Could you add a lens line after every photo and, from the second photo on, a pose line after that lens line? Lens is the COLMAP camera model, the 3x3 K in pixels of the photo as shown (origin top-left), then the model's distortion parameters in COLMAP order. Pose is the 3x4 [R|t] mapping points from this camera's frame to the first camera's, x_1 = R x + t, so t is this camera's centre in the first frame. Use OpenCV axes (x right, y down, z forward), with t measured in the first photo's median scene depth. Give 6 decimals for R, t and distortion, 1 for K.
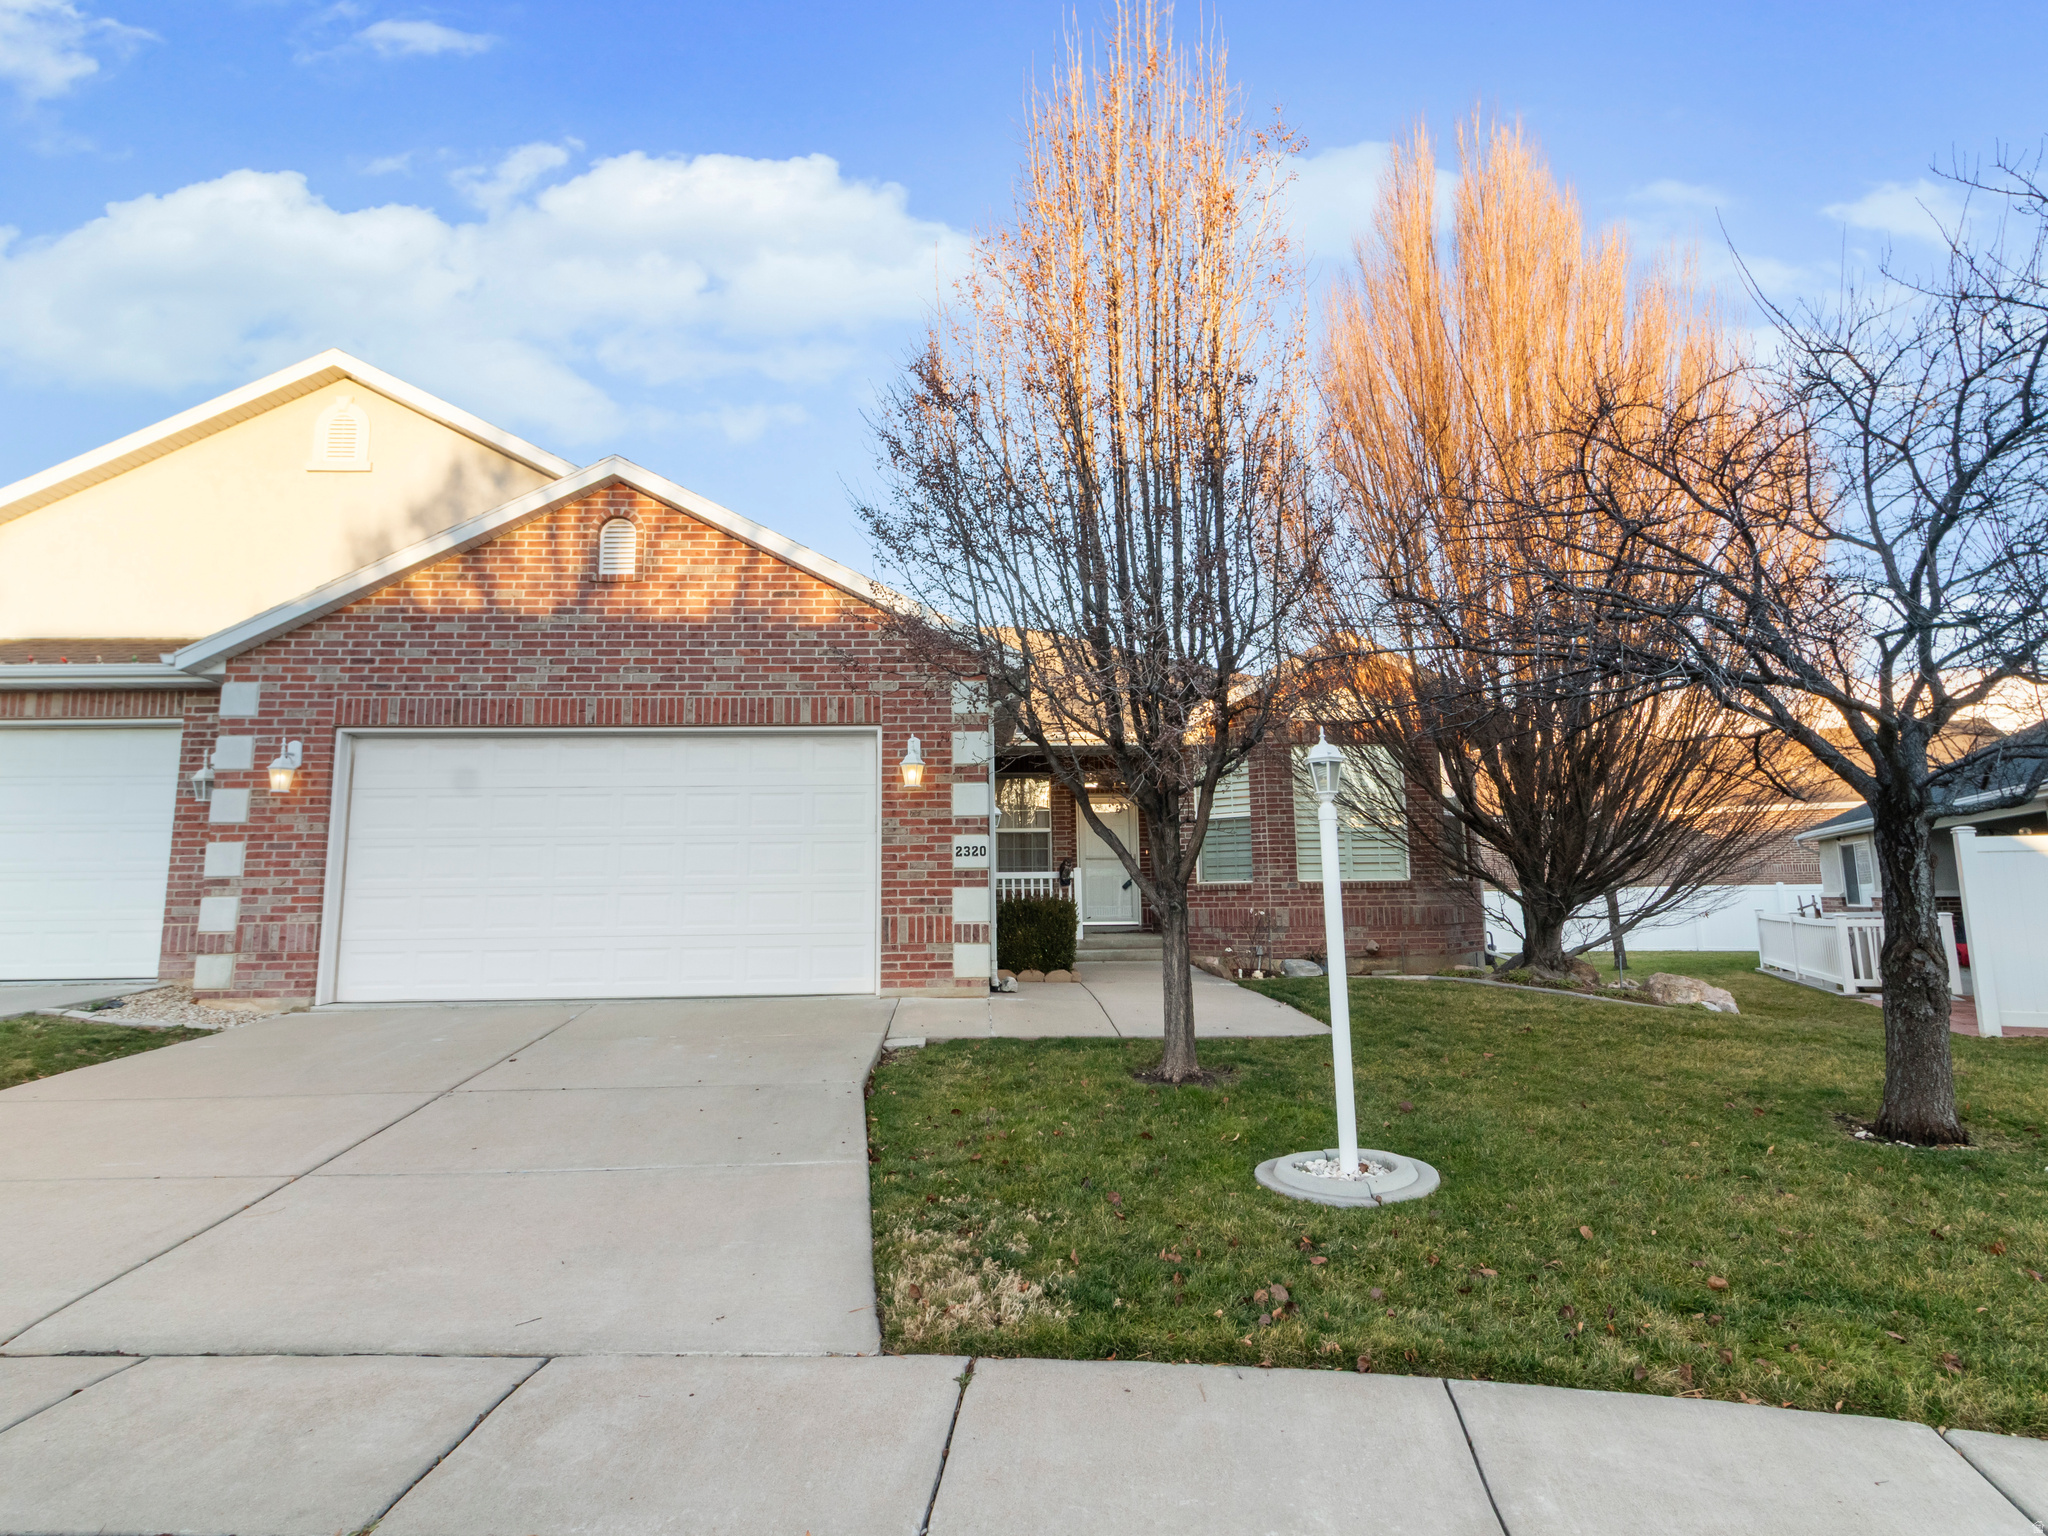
lens RADIAL K [[1068.9, 0, 1023.6], [0, 1068.9, 743.6], [0, 0, 1]] dist [0.000488, 0.000513]
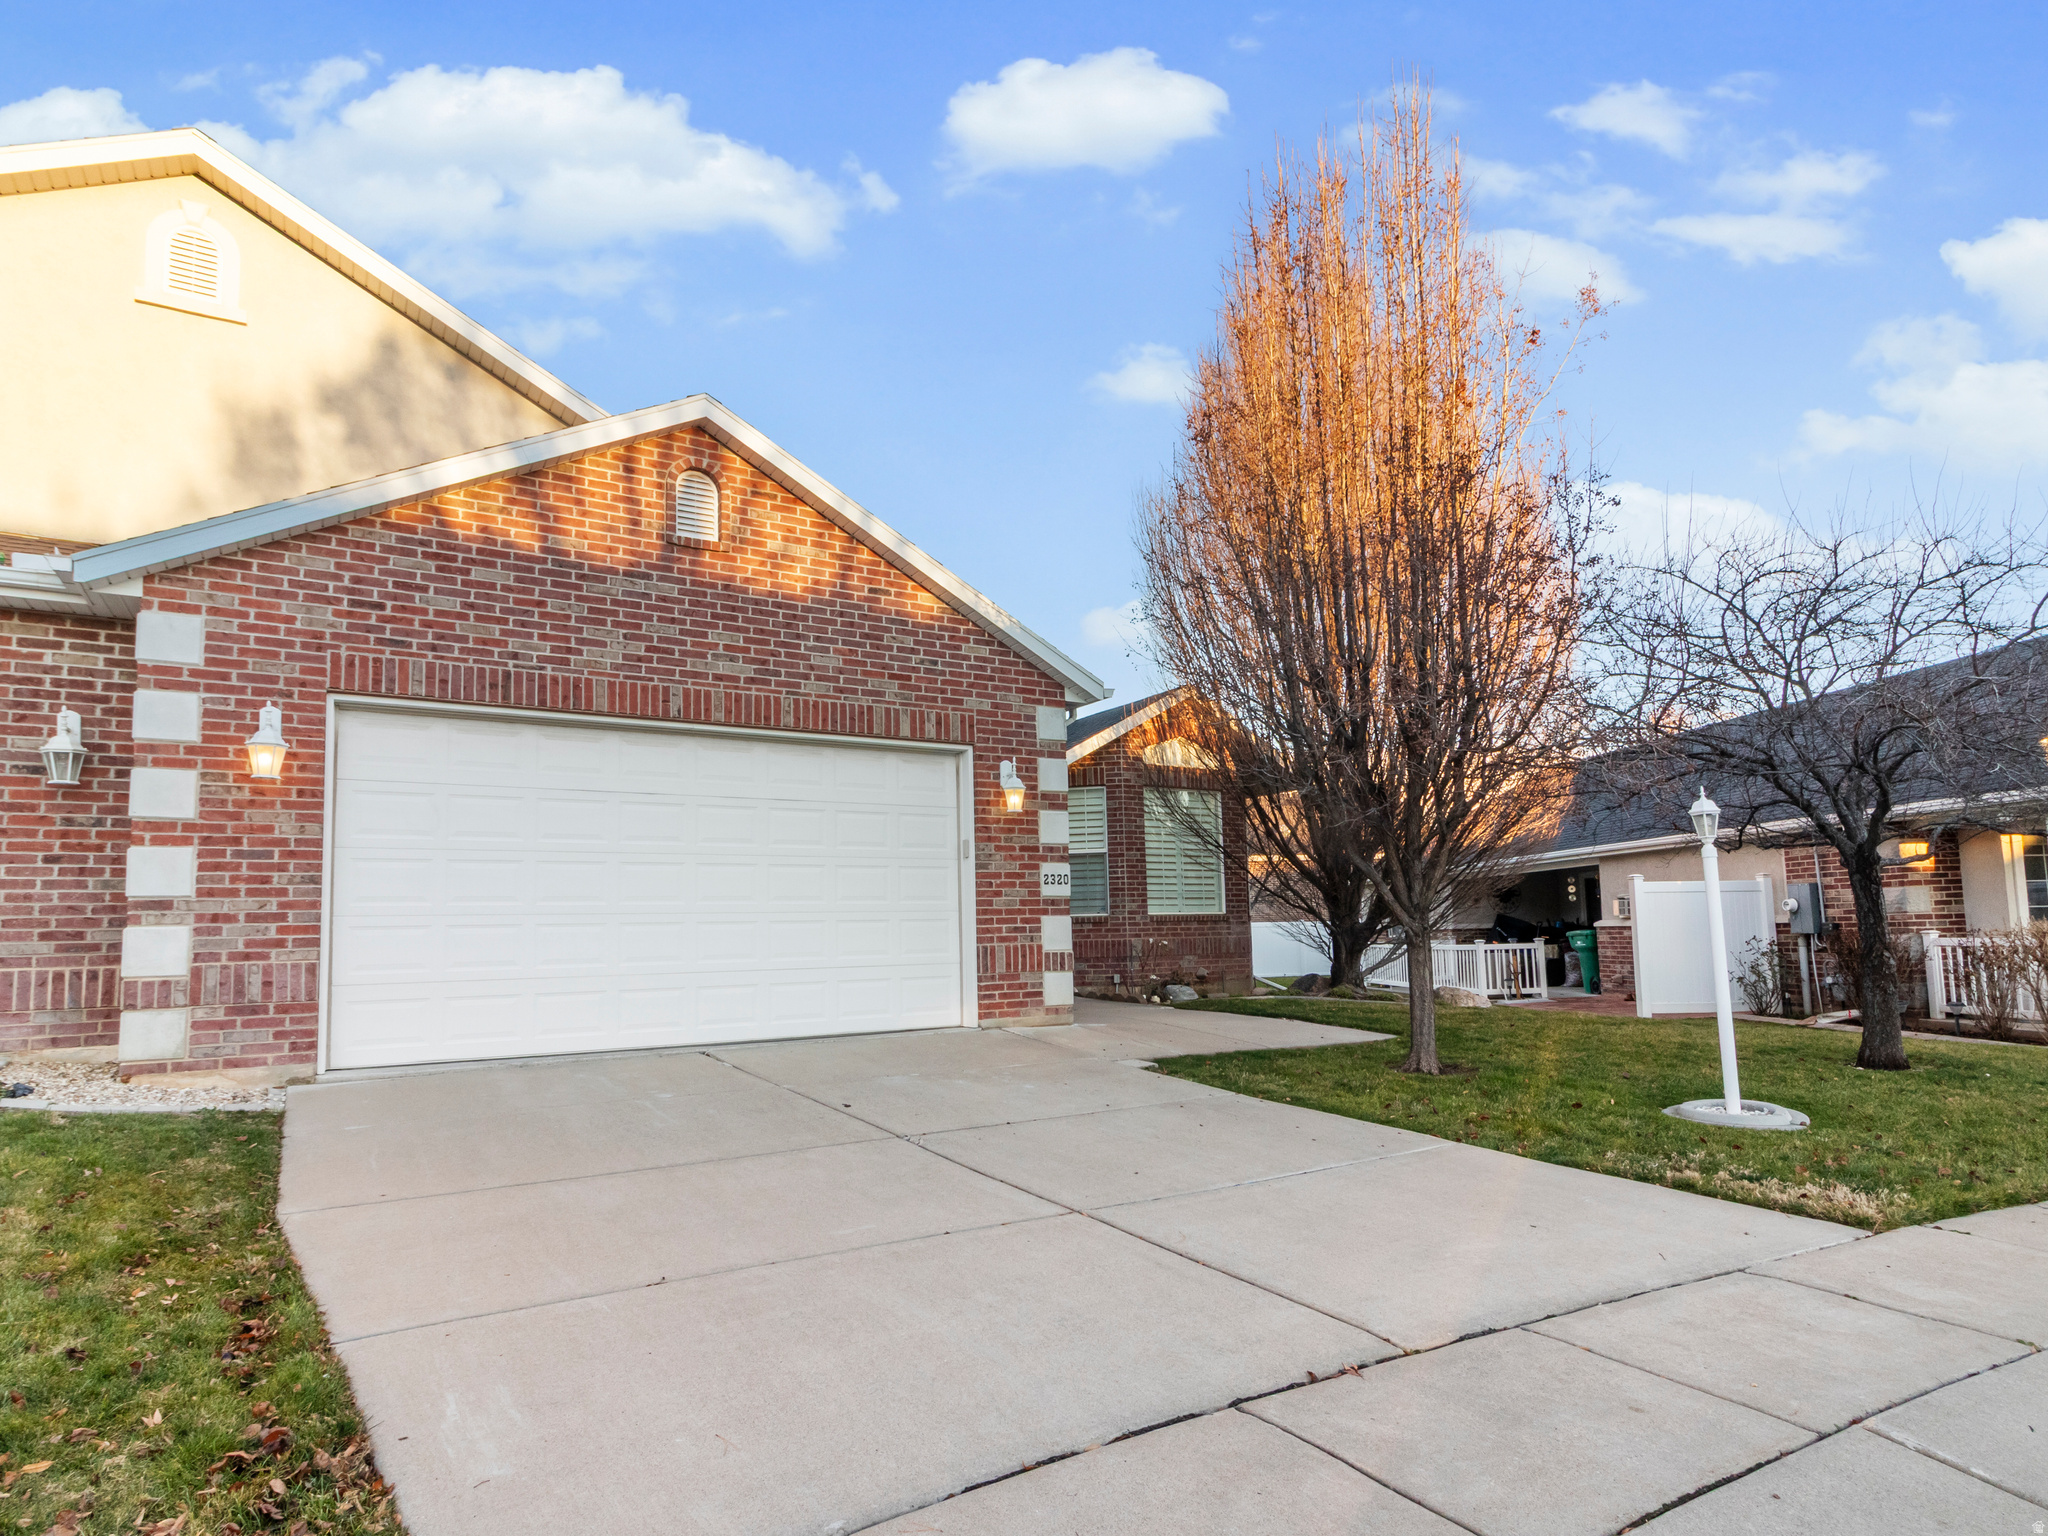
lens RADIAL K [[1147.2, 0, 1021.9], [0, 1147.2, 828.9], [0, 0, 1]] dist [-0.004472, 0.000038]
pose [[0.868960, 0.039353, 0.493314, -0.605908], [-0.061757, 0.997664, 0.029196, 0.024843], [-0.491013, -0.055836, 0.869361, 0.092712]]
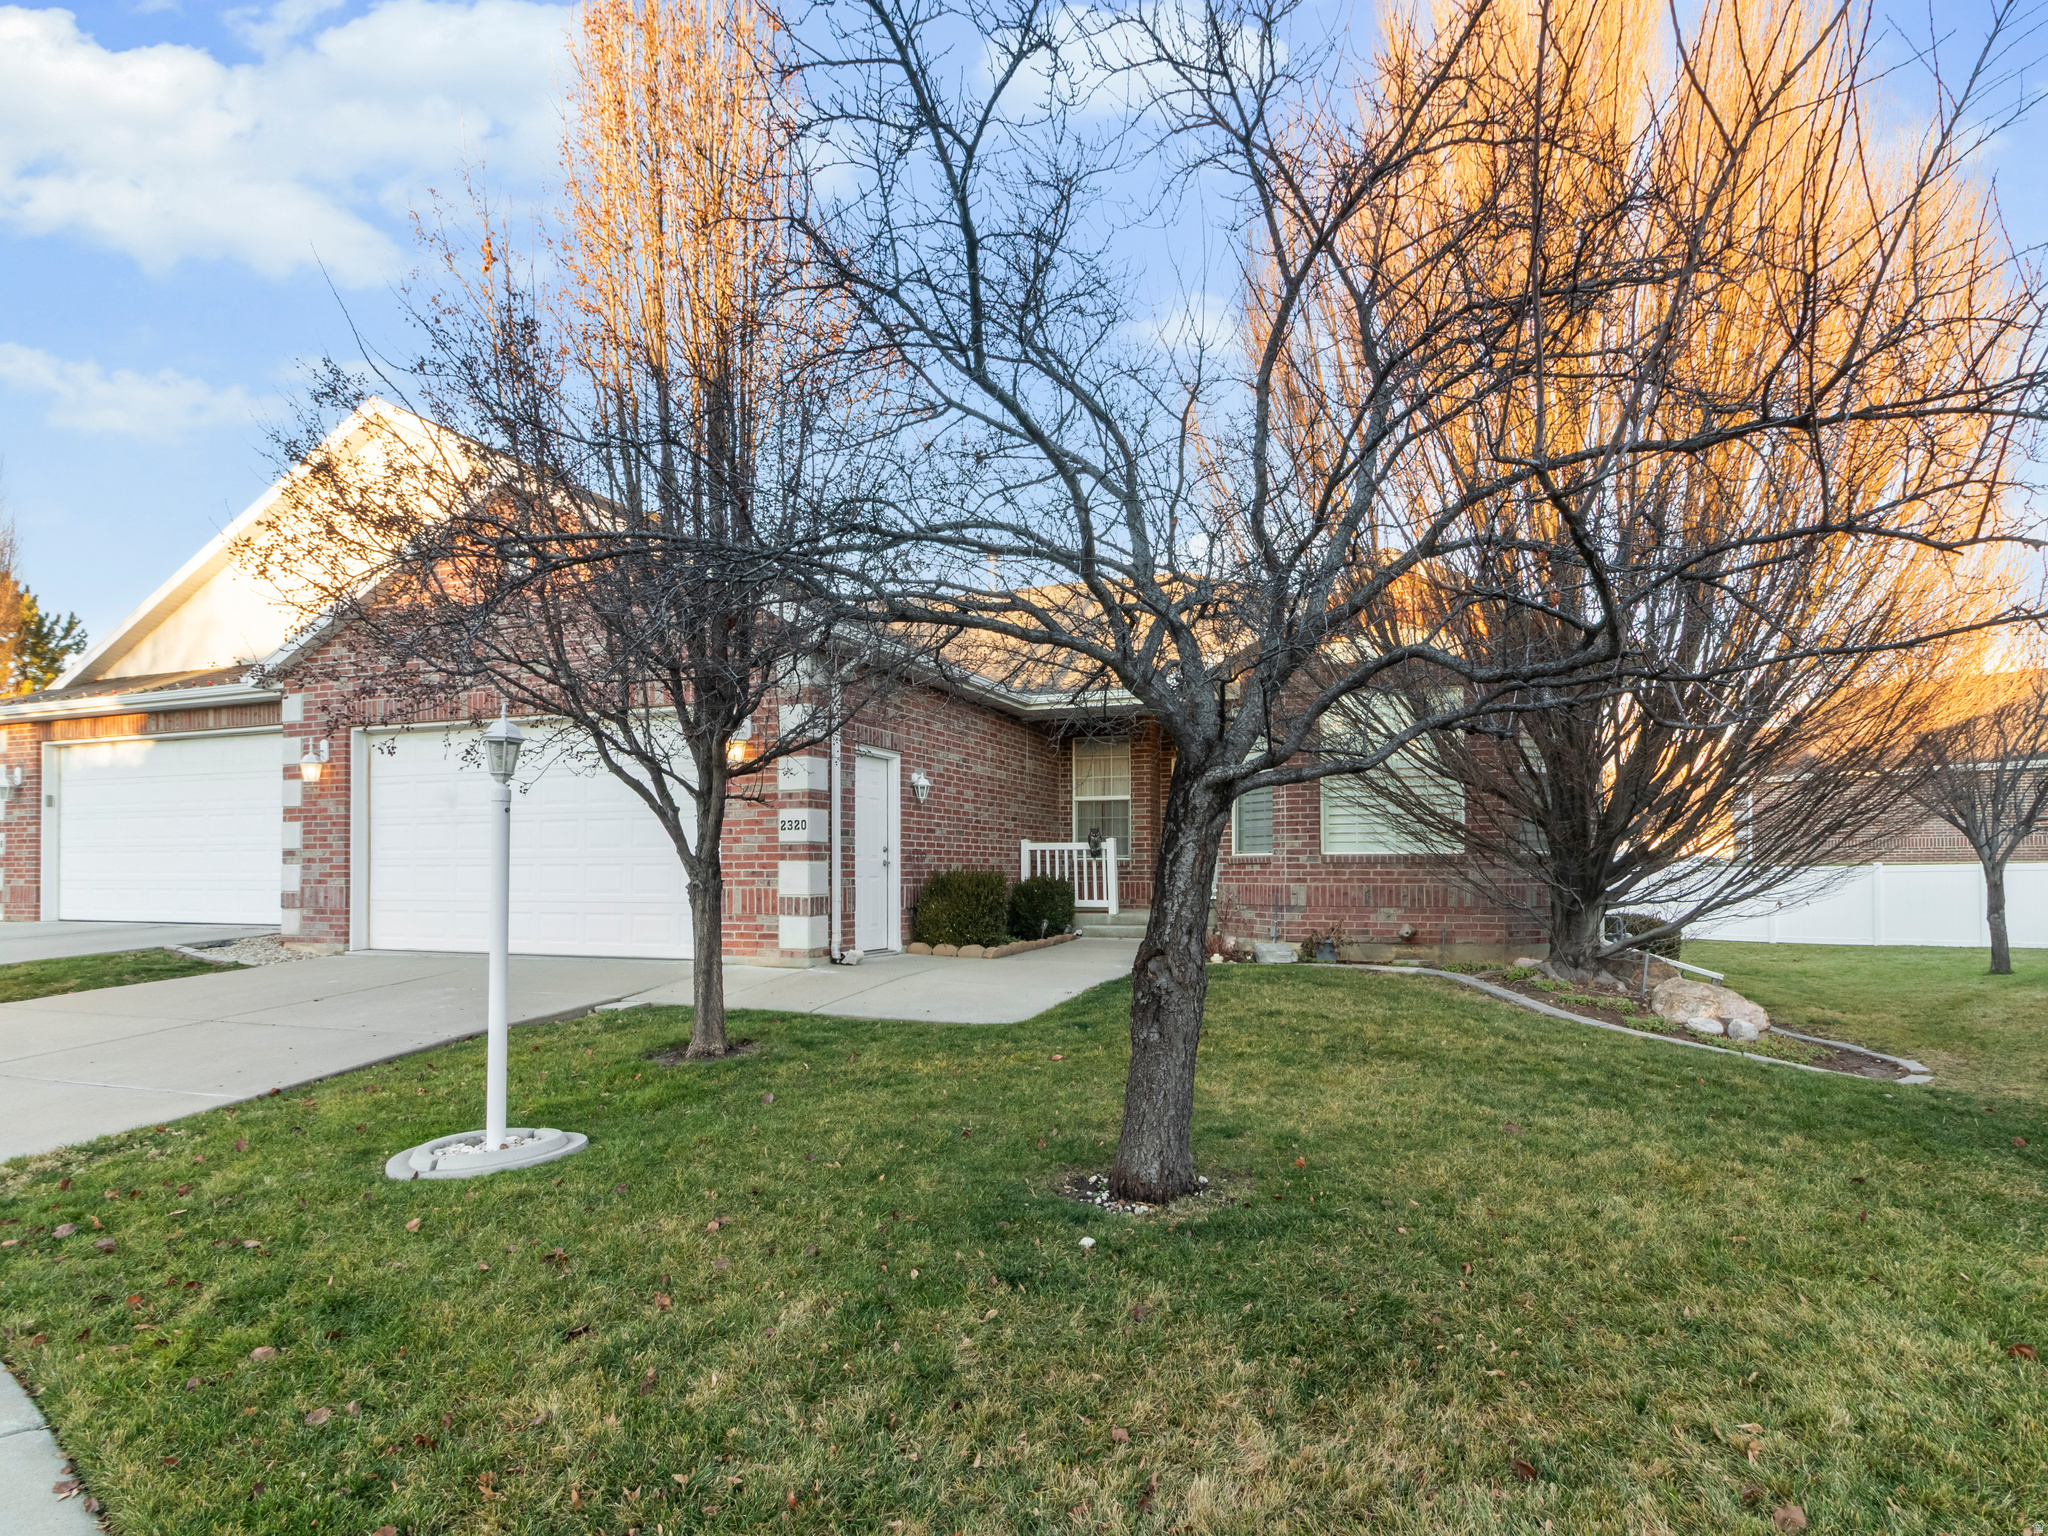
lens RADIAL K [[1122.1, 0, 1065.7], [0, 1122.1, 860.7], [0, 0, 1]] dist [0.002400, 0.000491]
pose [[0.915883, 0.006588, -0.401390, 0.607830], [0.050191, 0.990141, 0.130777, 0.009050], [0.398294, -0.139923, 0.906523, 0.144602]]
